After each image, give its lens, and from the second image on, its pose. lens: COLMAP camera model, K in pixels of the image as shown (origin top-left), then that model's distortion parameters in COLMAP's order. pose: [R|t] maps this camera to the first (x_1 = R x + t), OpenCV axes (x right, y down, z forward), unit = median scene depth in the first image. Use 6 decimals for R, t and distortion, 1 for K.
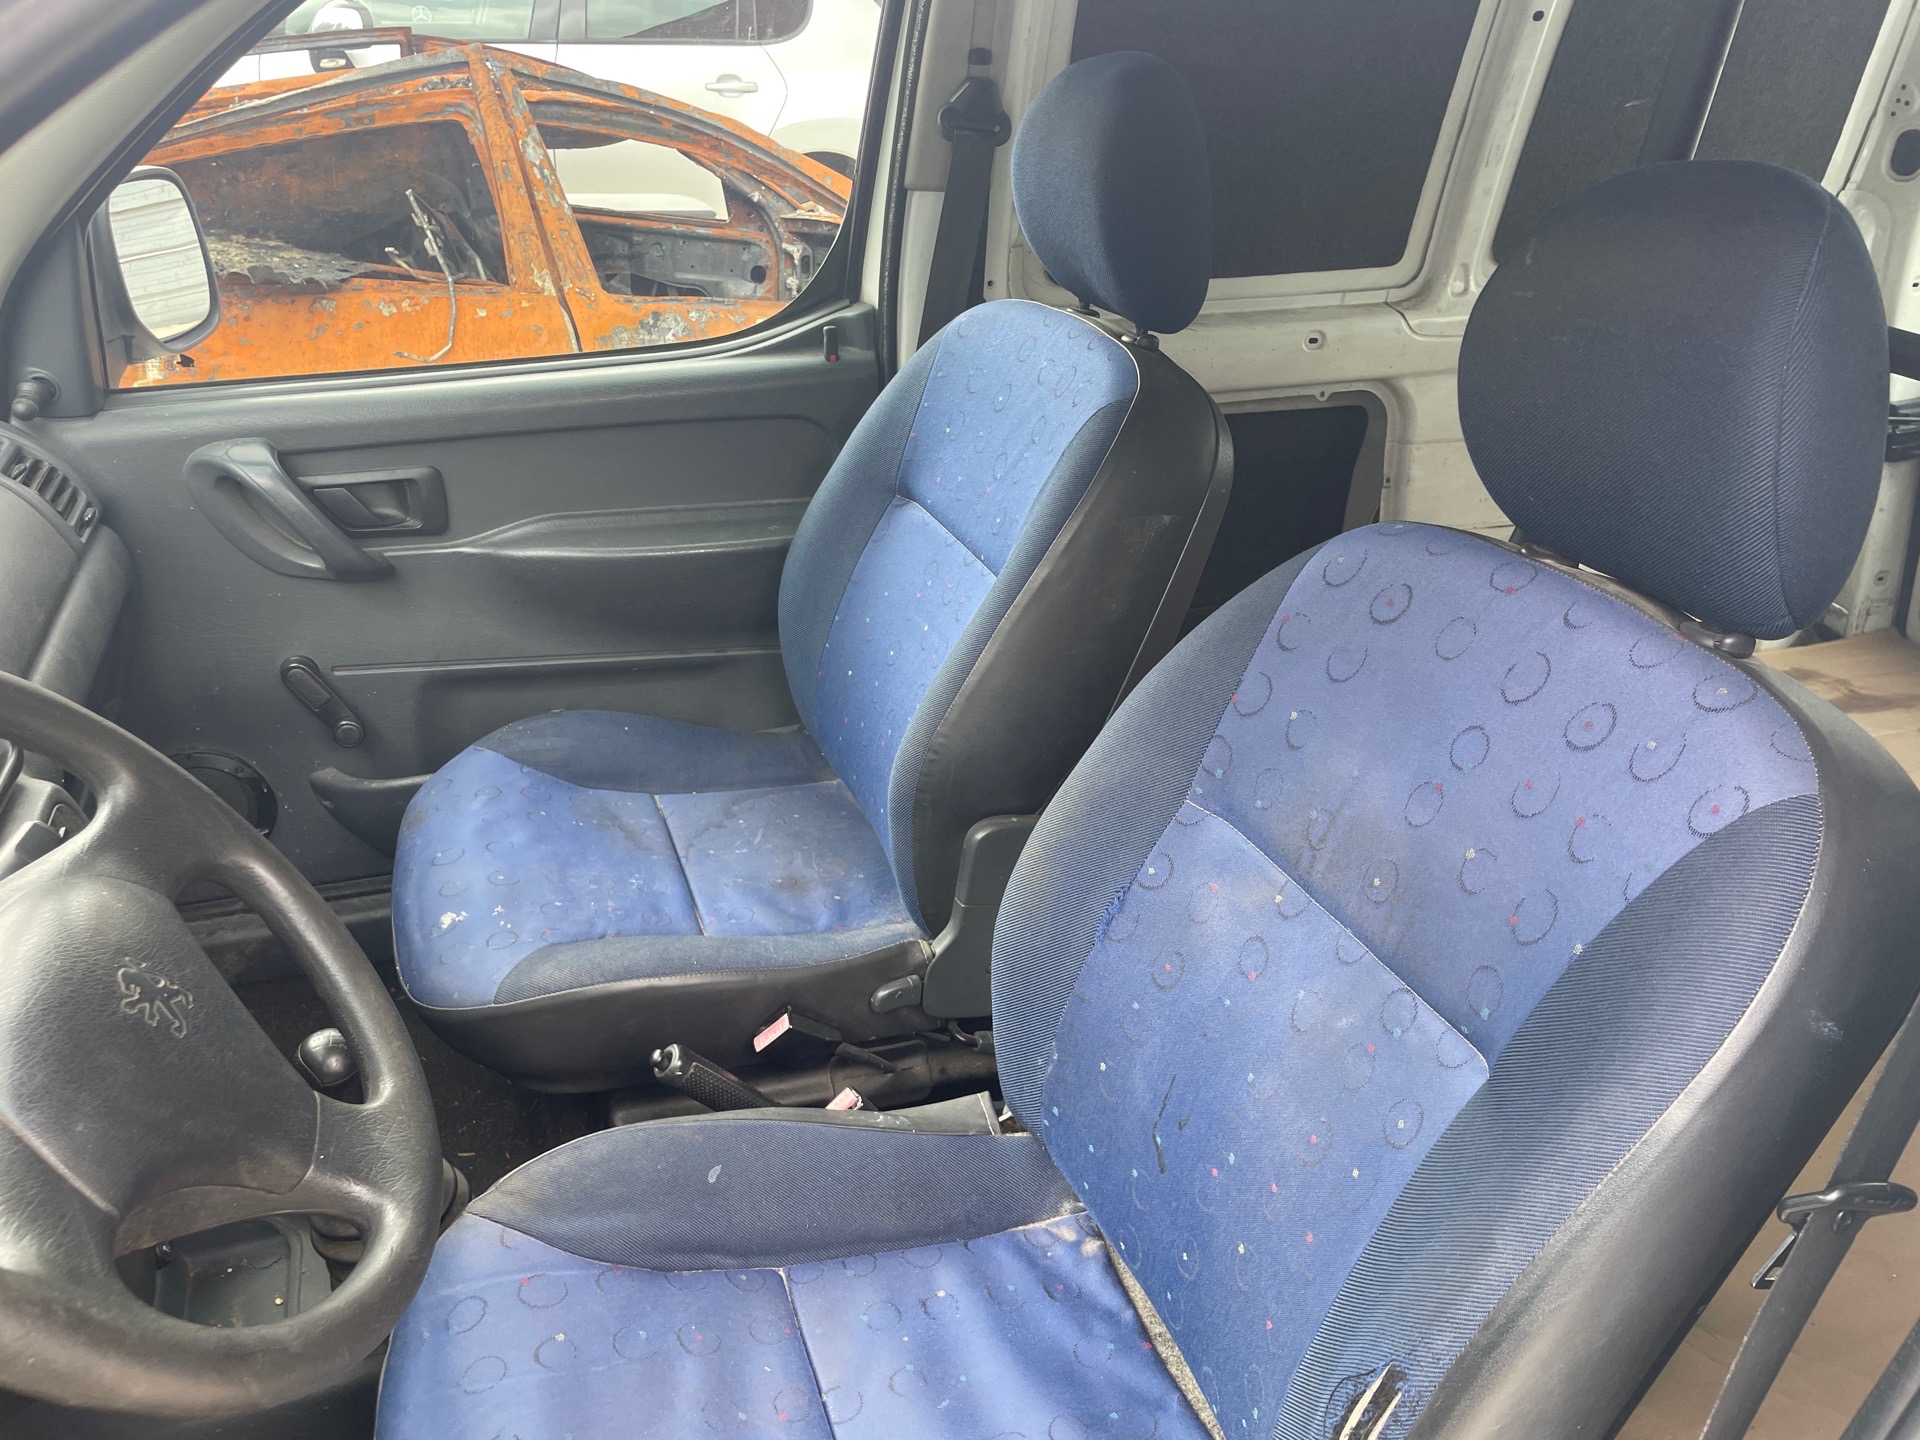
lens RADIAL K [[1467.4, 0, 977.3], [0, 1467.4, 728.8], [0, 0, 1]] dist [0.078884, -0.106295]
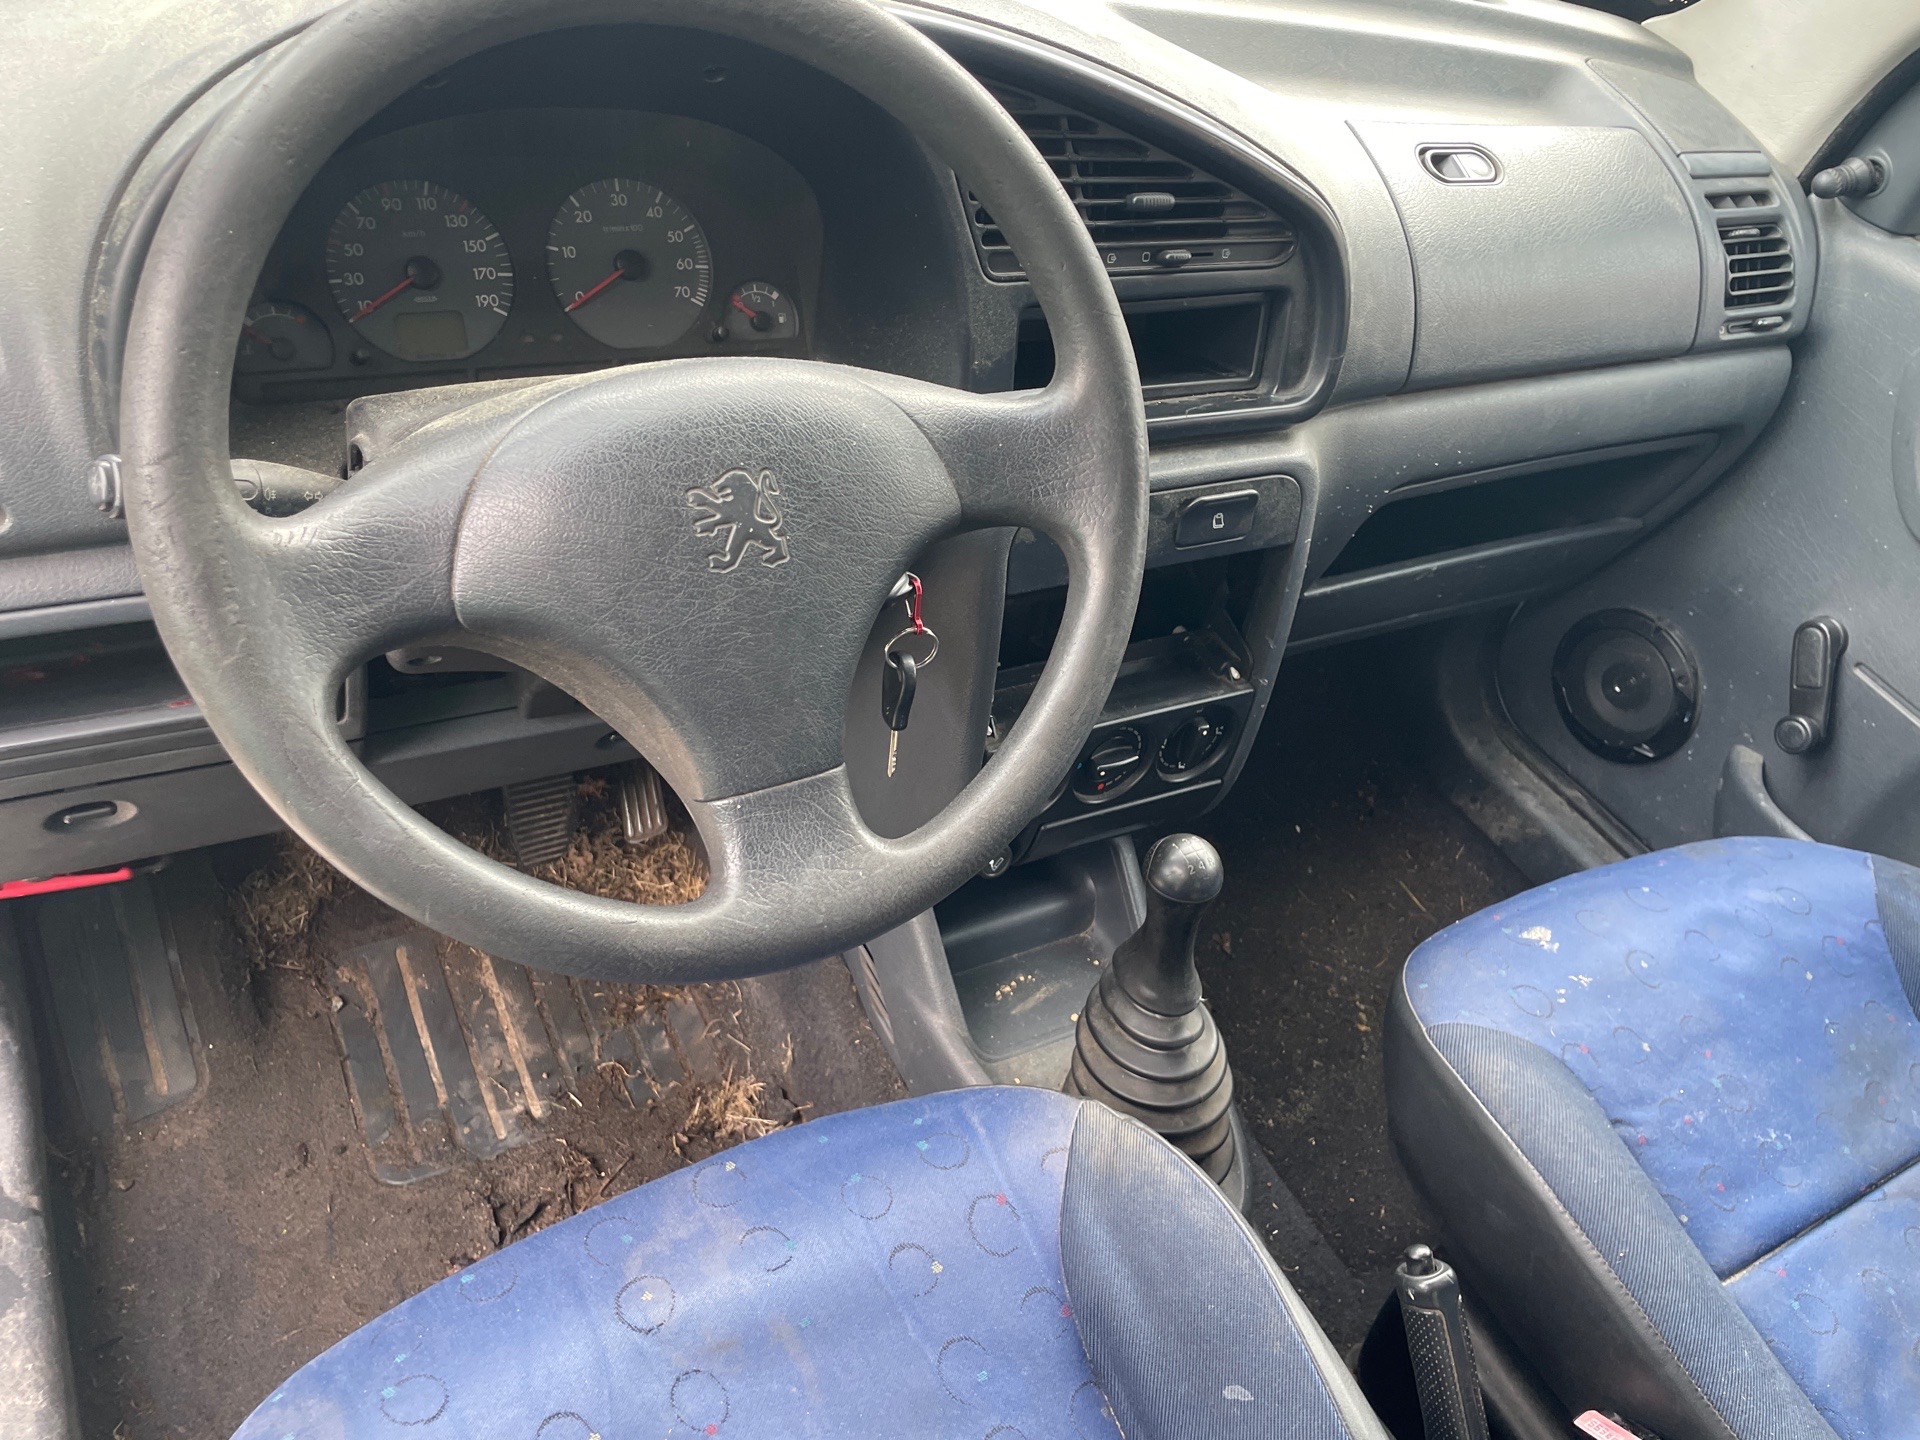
lens RADIAL K [[1467.4, 0, 966.5], [0, 1467.4, 728.8], [0, 0, 1]] dist [0.078884, -0.106295]
pose [[0.167090, 0.648308, -0.742817, 0.106650], [-0.608099, 0.660806, 0.439945, -0.119162], [0.776078, 0.378196, 0.504649, 0.451832]]
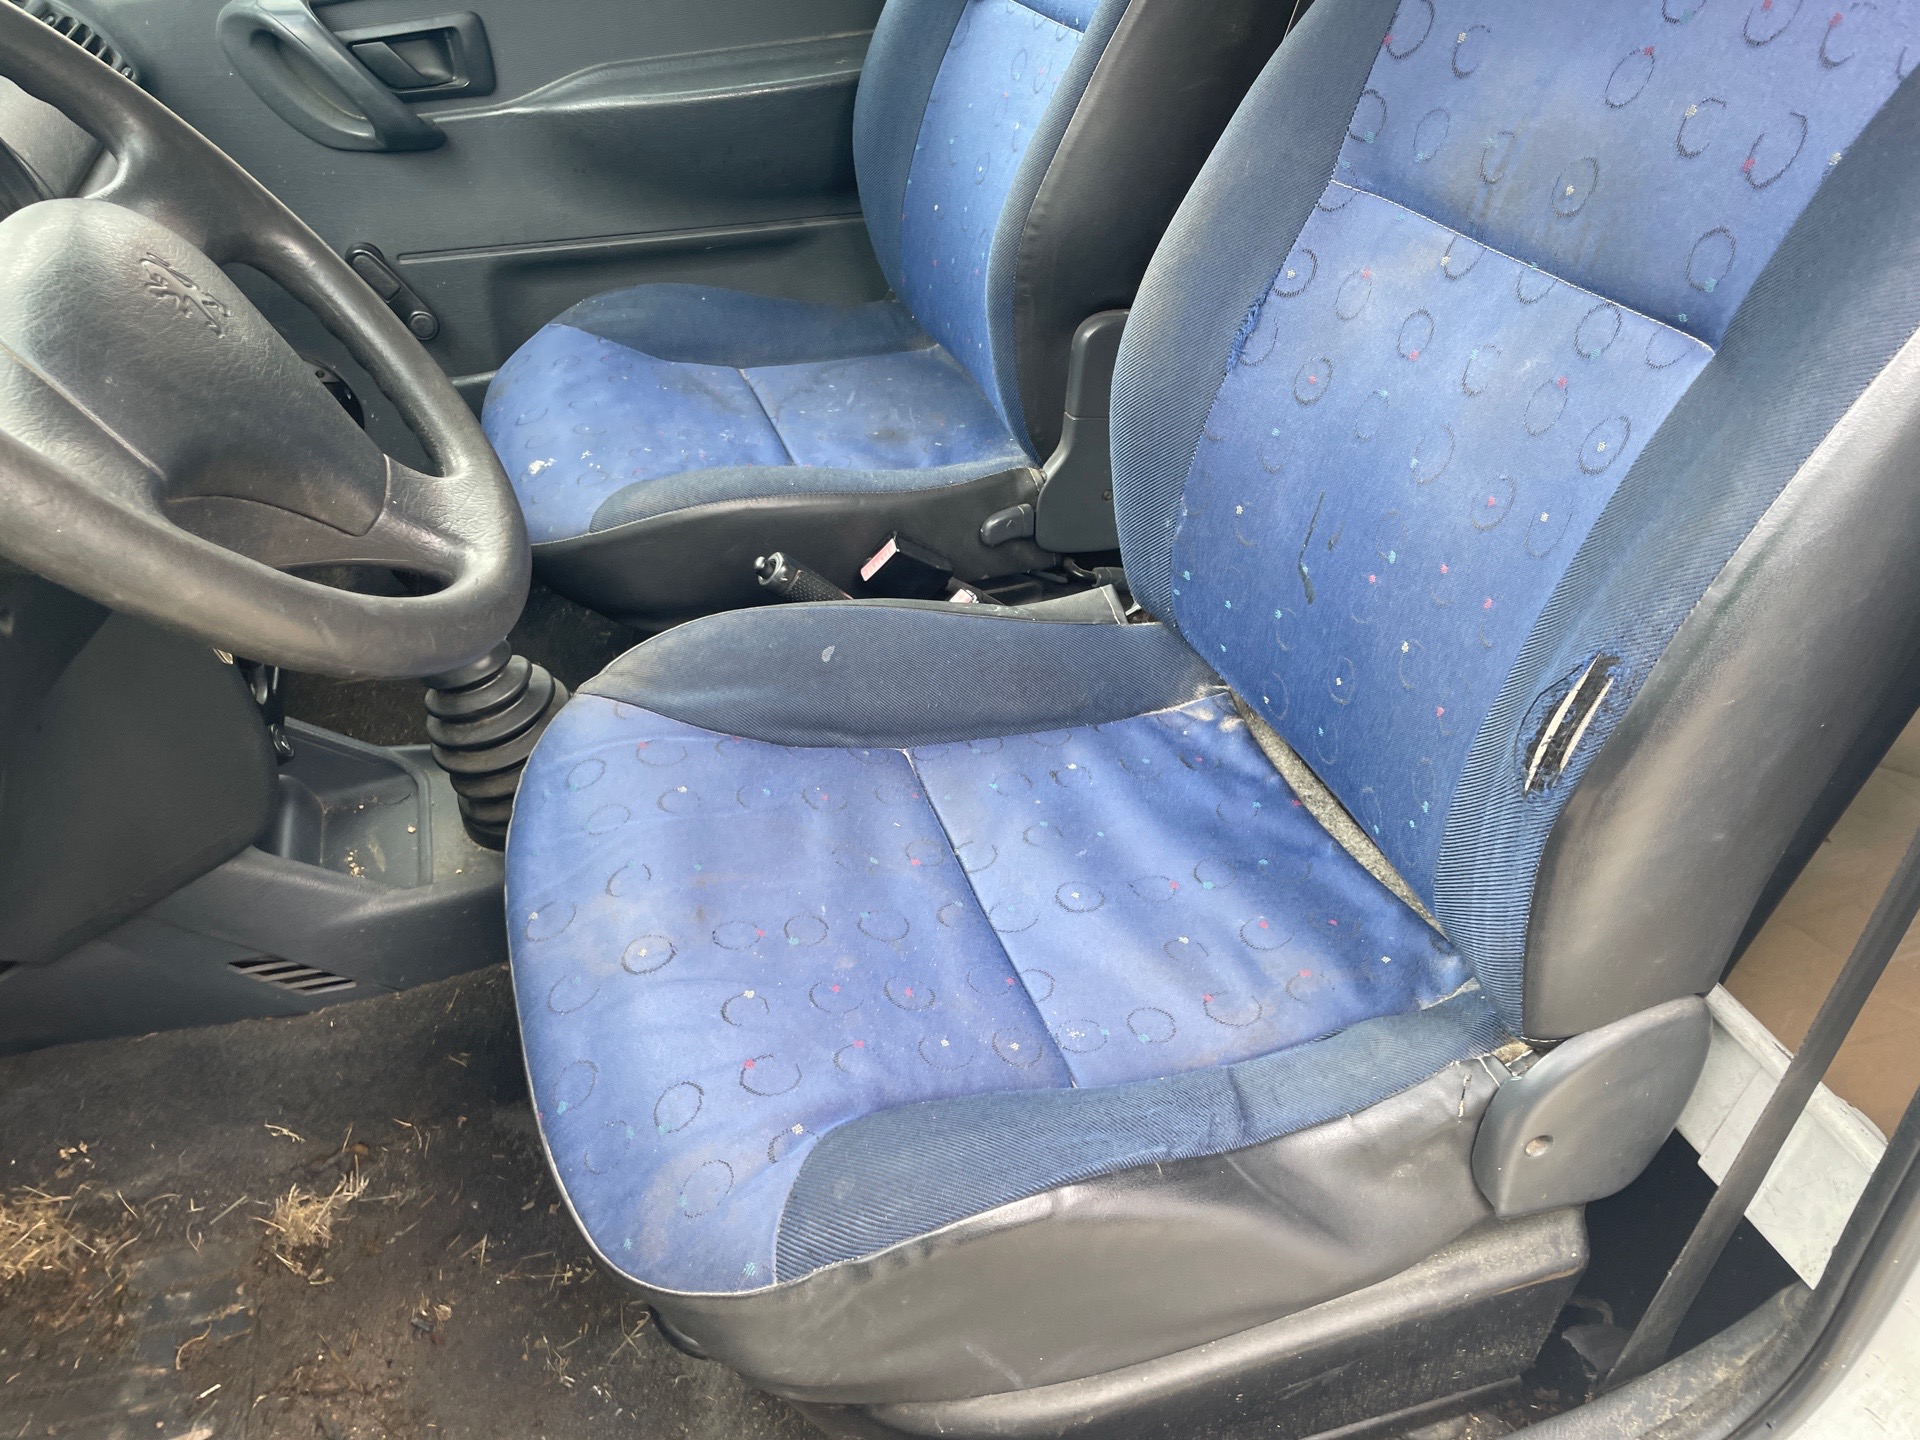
lens RADIAL K [[1467.4, 0, 946.3], [0, 1467.4, 725.1], [0, 0, 1]] dist [0.078884, -0.106295]
pose [[0.994226, -0.050175, -0.094848, -0.014482], [0.064739, 0.985424, 0.157315, 0.202603], [0.085572, -0.162547, 0.982983, 0.069867]]
